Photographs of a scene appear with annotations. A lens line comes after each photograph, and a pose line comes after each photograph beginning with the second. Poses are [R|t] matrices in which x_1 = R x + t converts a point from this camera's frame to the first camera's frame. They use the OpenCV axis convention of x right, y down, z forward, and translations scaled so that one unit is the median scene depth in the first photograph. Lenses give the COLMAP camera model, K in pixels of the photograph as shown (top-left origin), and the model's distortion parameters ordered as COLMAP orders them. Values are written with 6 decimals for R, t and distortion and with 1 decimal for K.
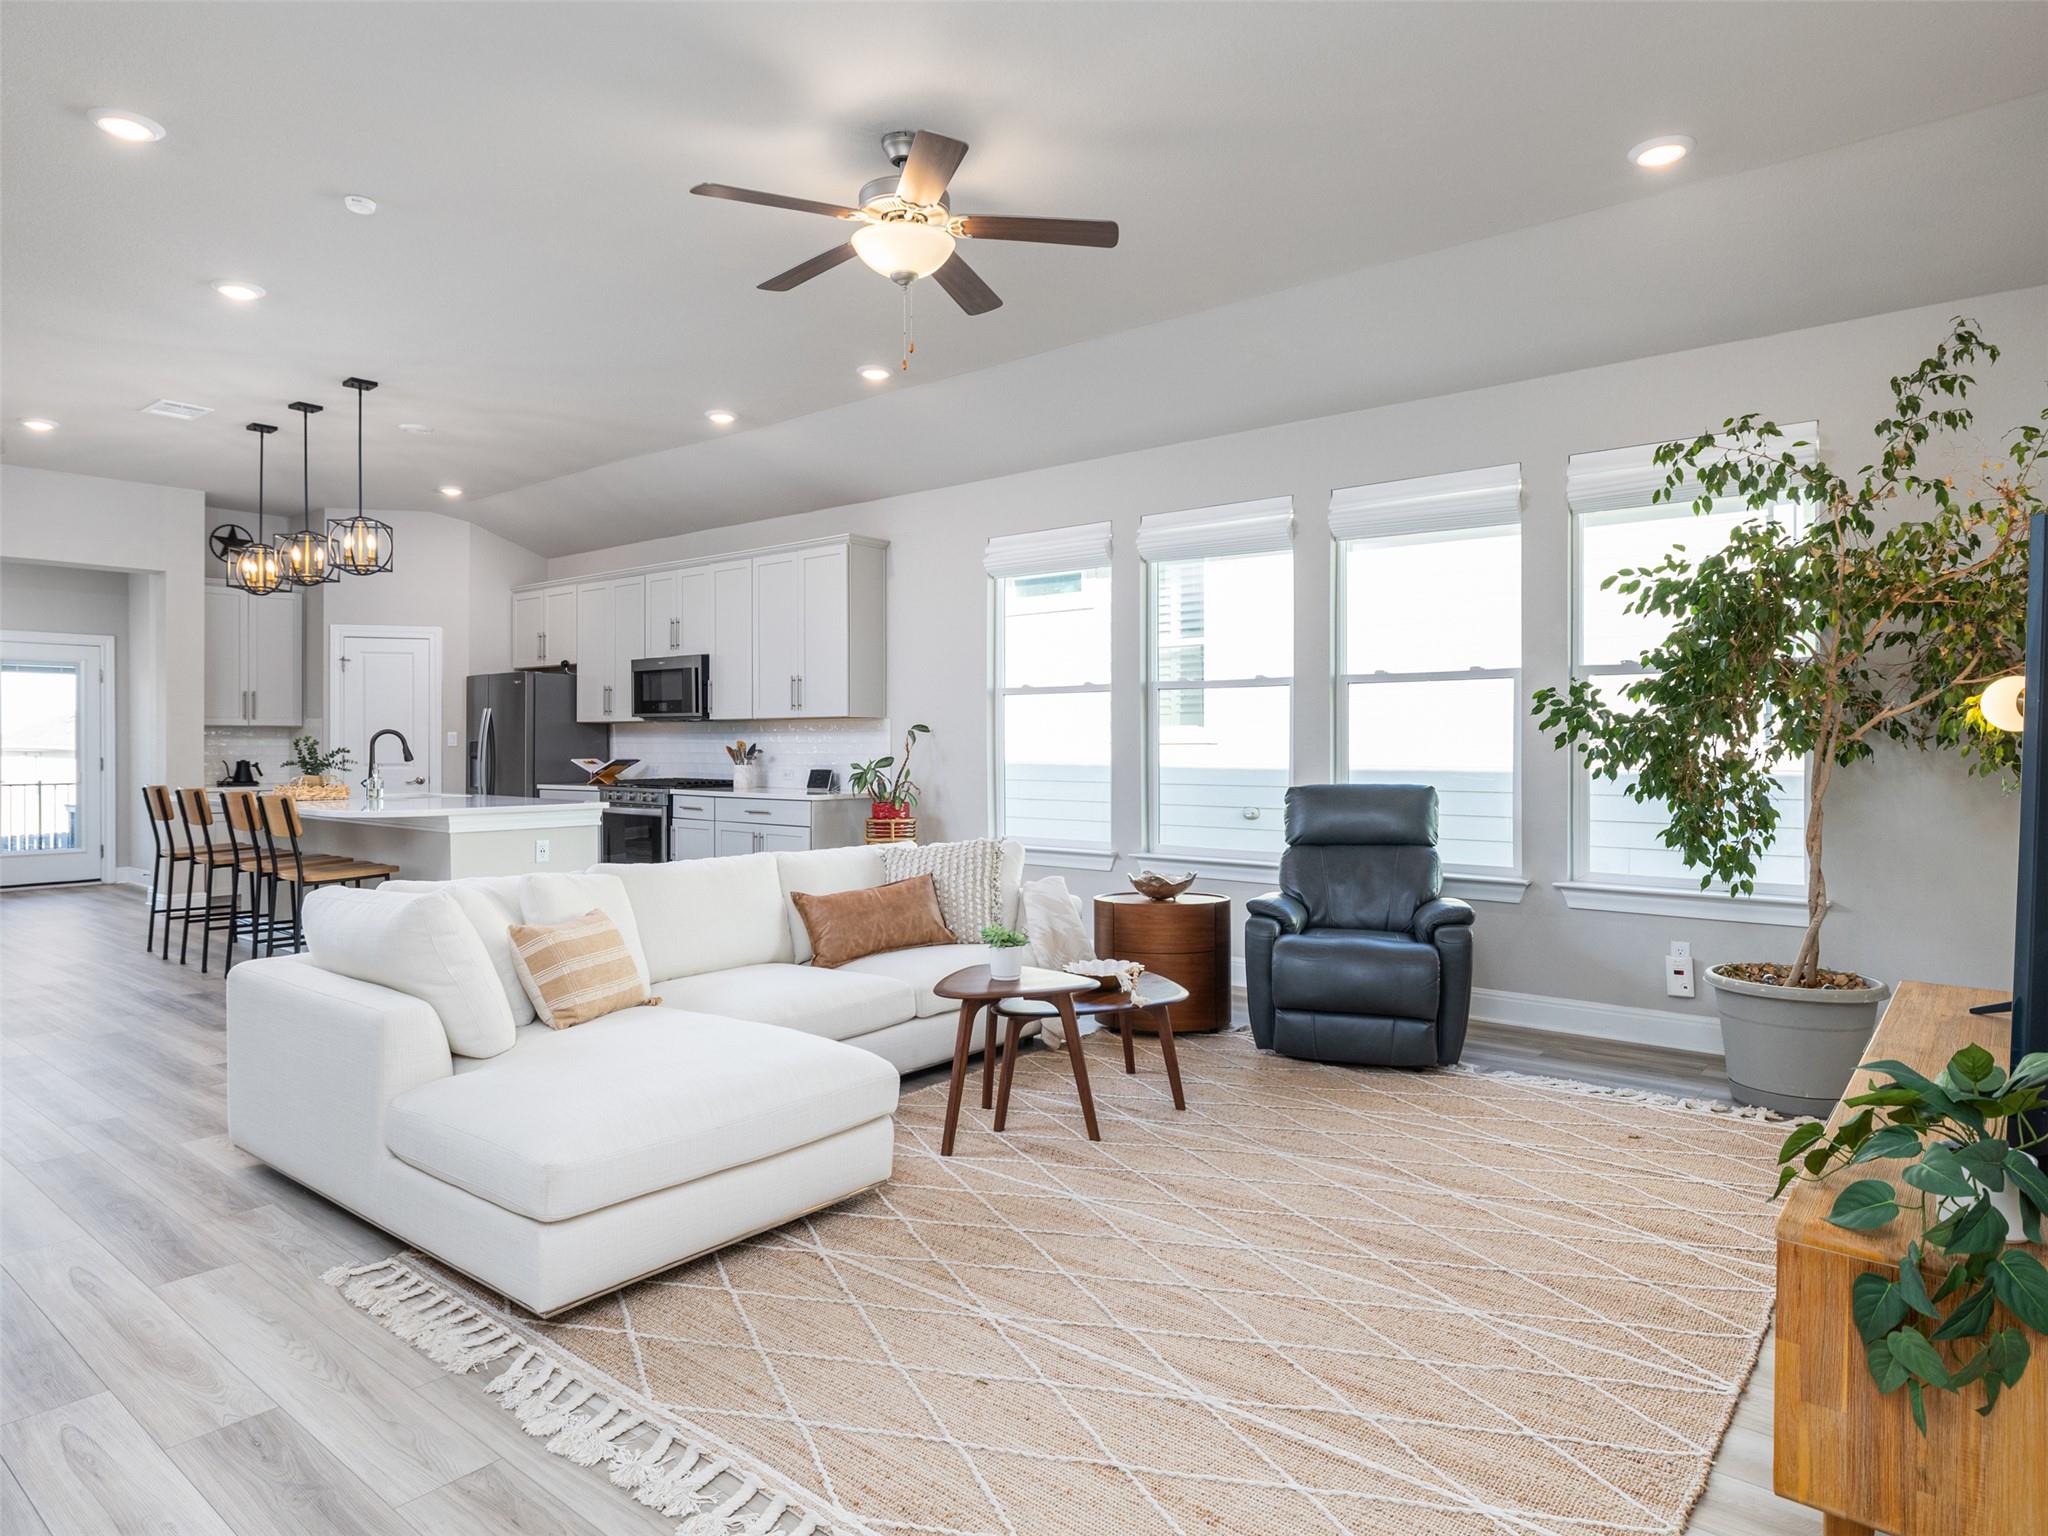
lens RADIAL K [[1217.0, 0, 1024.5], [0, 1217.0, 747.3], [0, 0, 1]] dist [-0.005383, 0.002432]
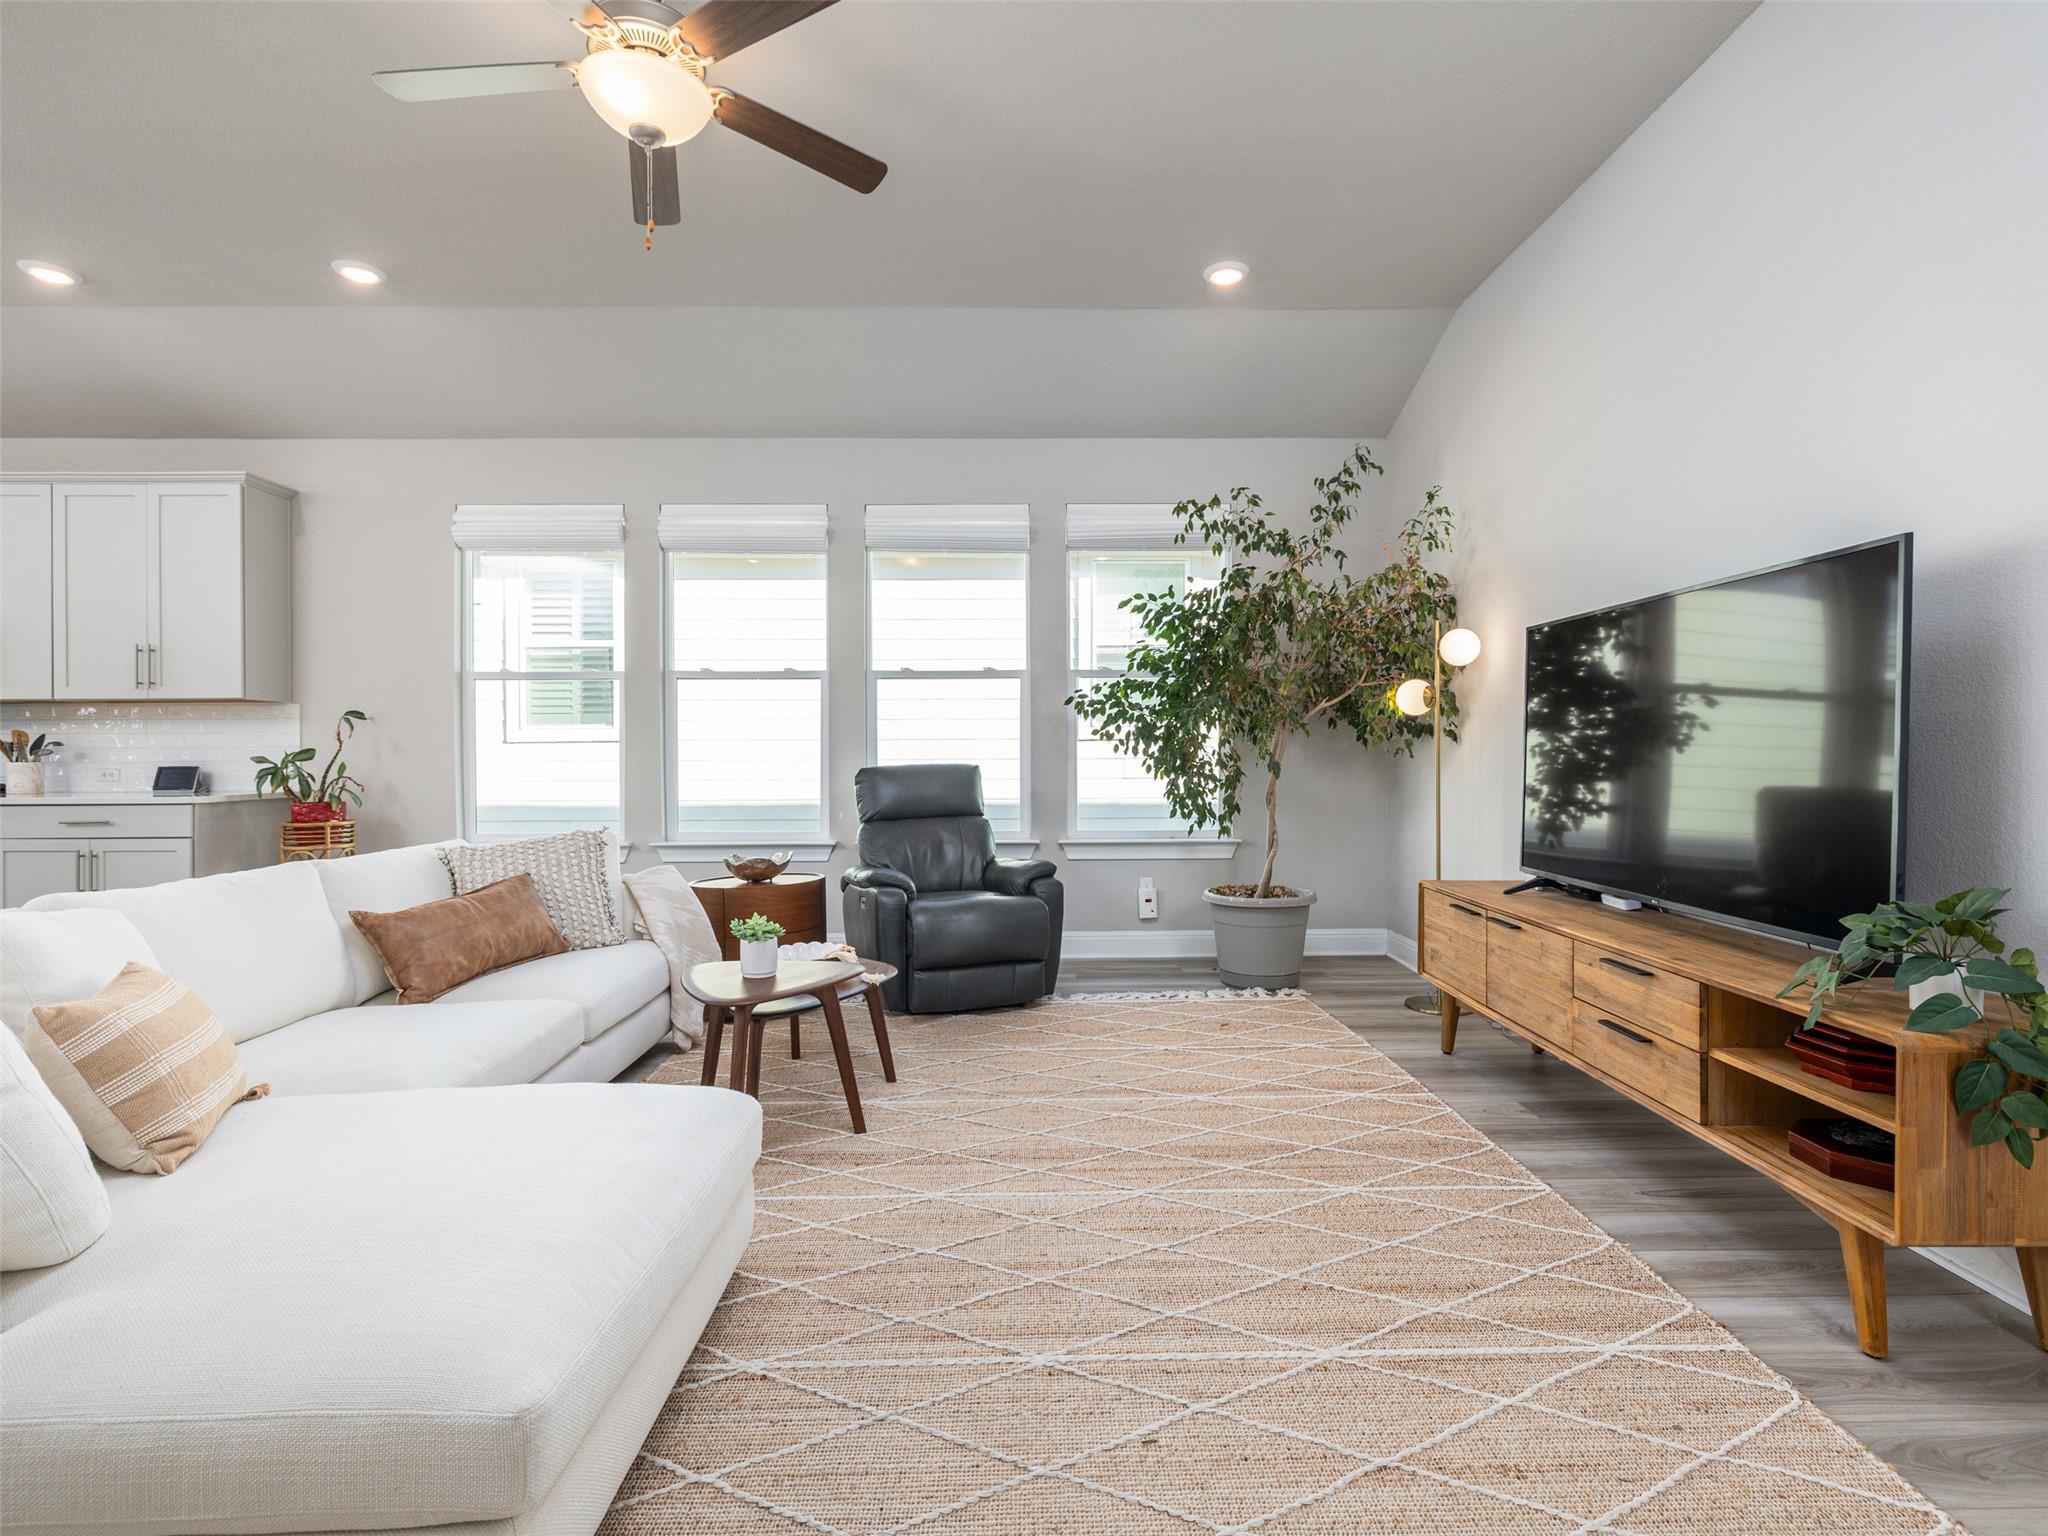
lens RADIAL K [[974.8, 0, 1034.3], [0, 974.8, 754.8], [0, 0, 1]] dist [-0.002872, 0.001444]
pose [[0.761725, -0.003954, 0.647889, -0.235898], [0.006711, 0.999976, -0.001787, 0.023789], [-0.647866, 0.005709, 0.761733, 0.242895]]
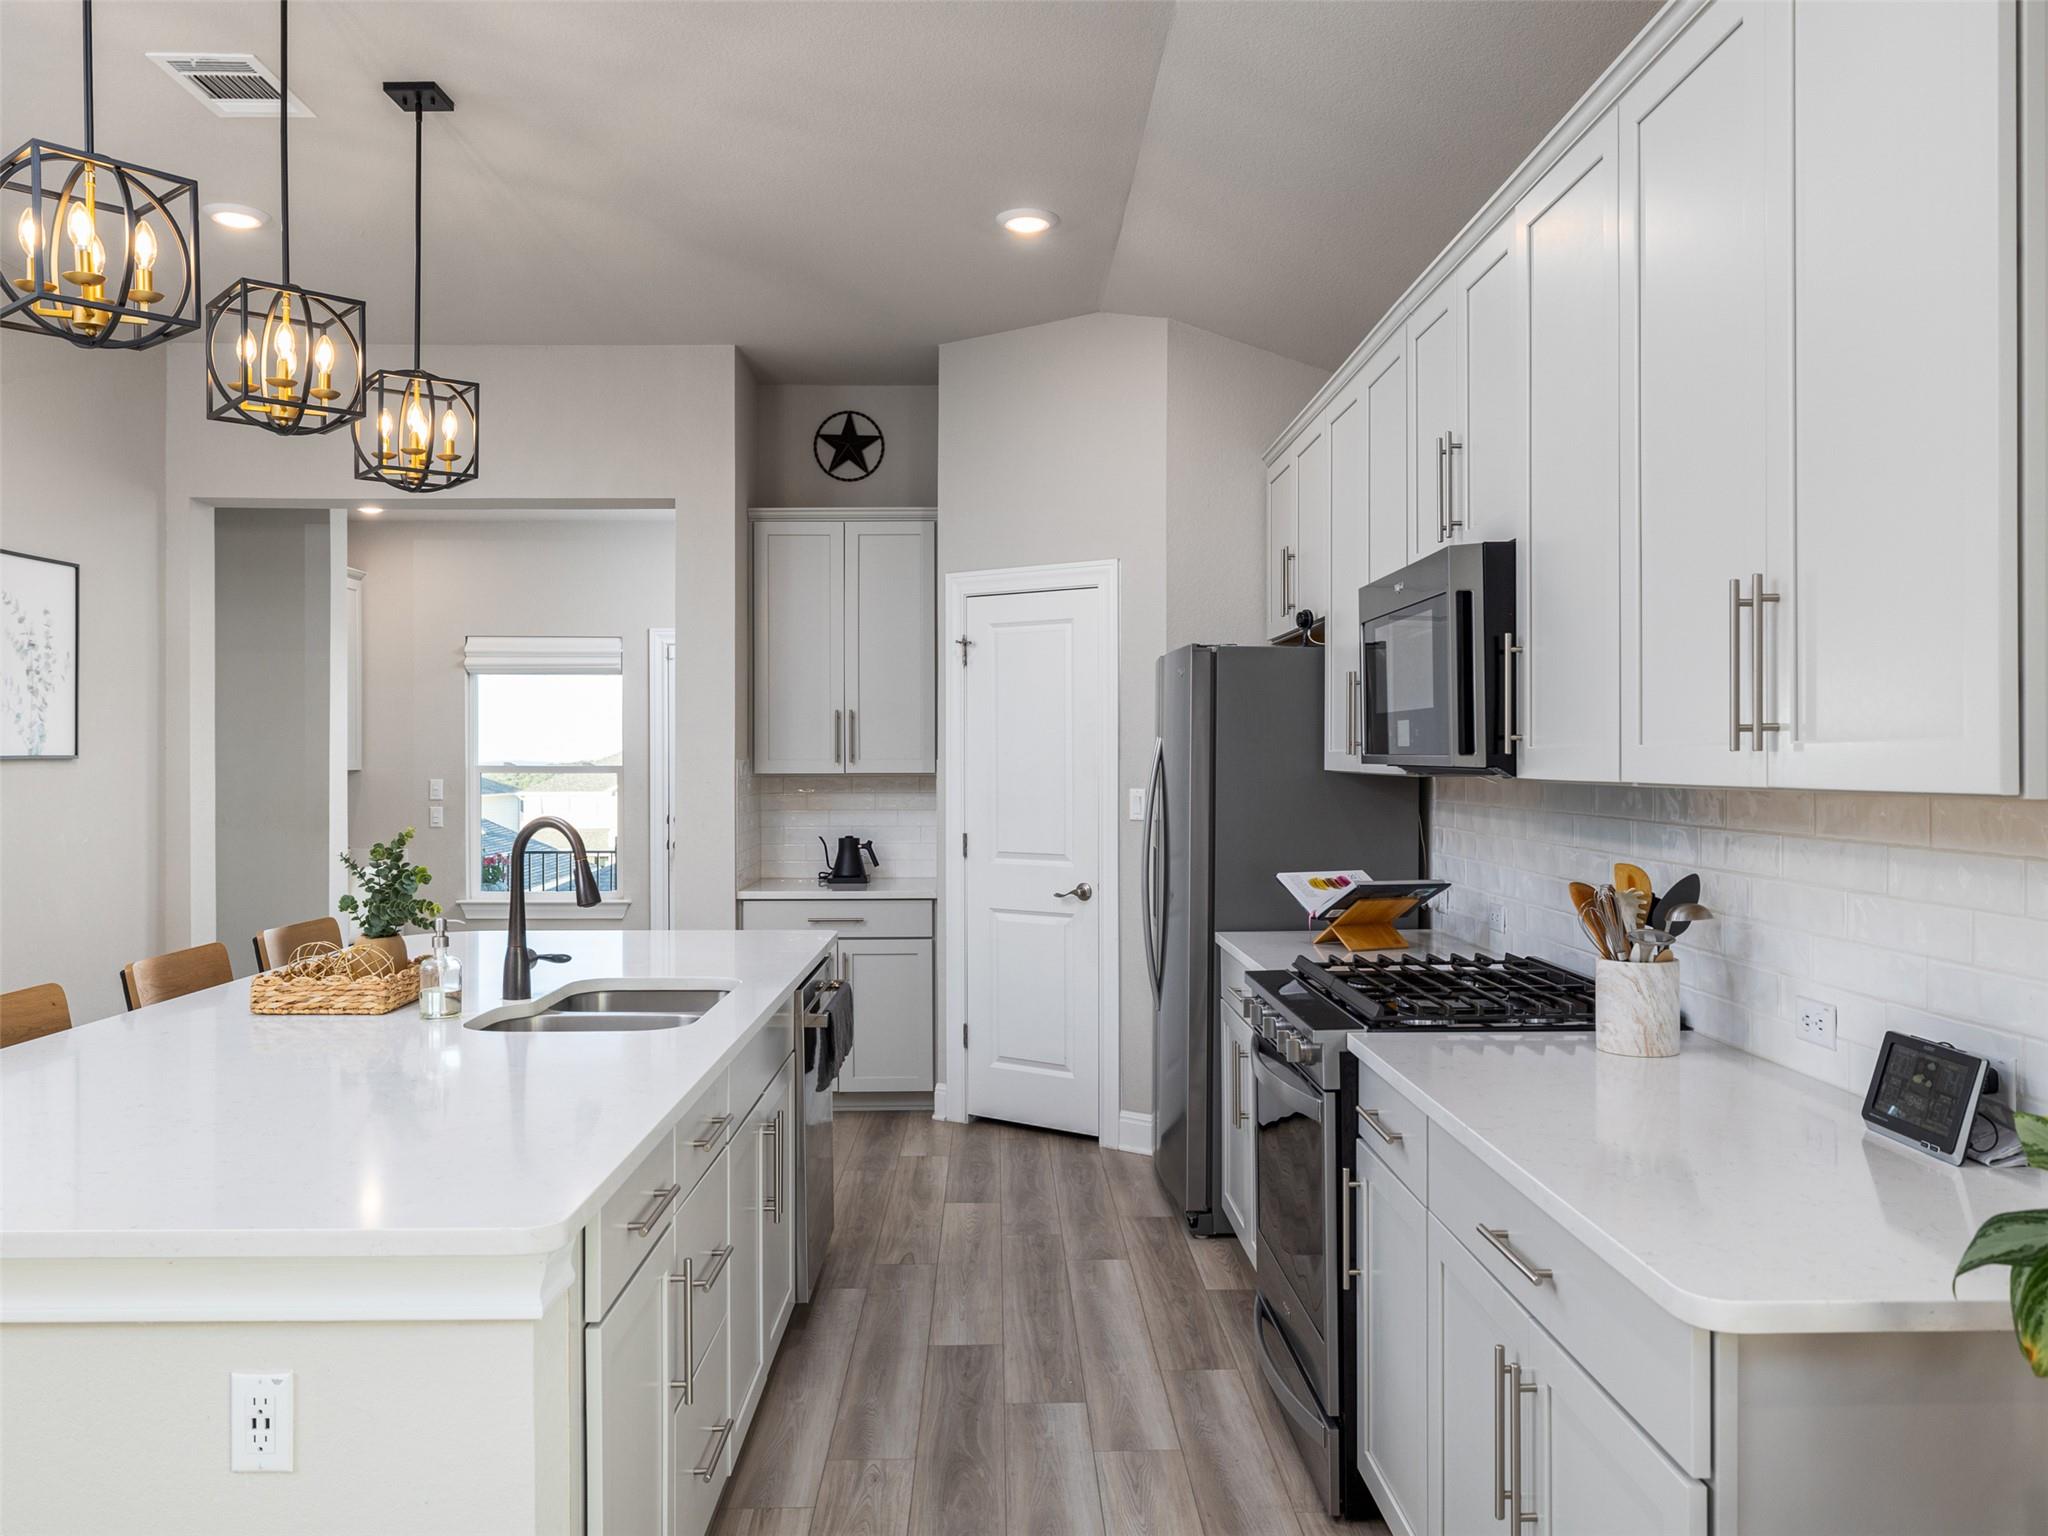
lens RADIAL K [[1553.8, 0, 1039.2], [0, 1553.8, 761.3], [0, 0, 1]] dist [-0.012552, -0.004837]
pose [[0.655554, 0.000939, -0.755147, -0.107671], [-0.000929, 0.999999, 0.000437, -0.043082], [0.755147, 0.000415, 0.655555, 1.111298]]
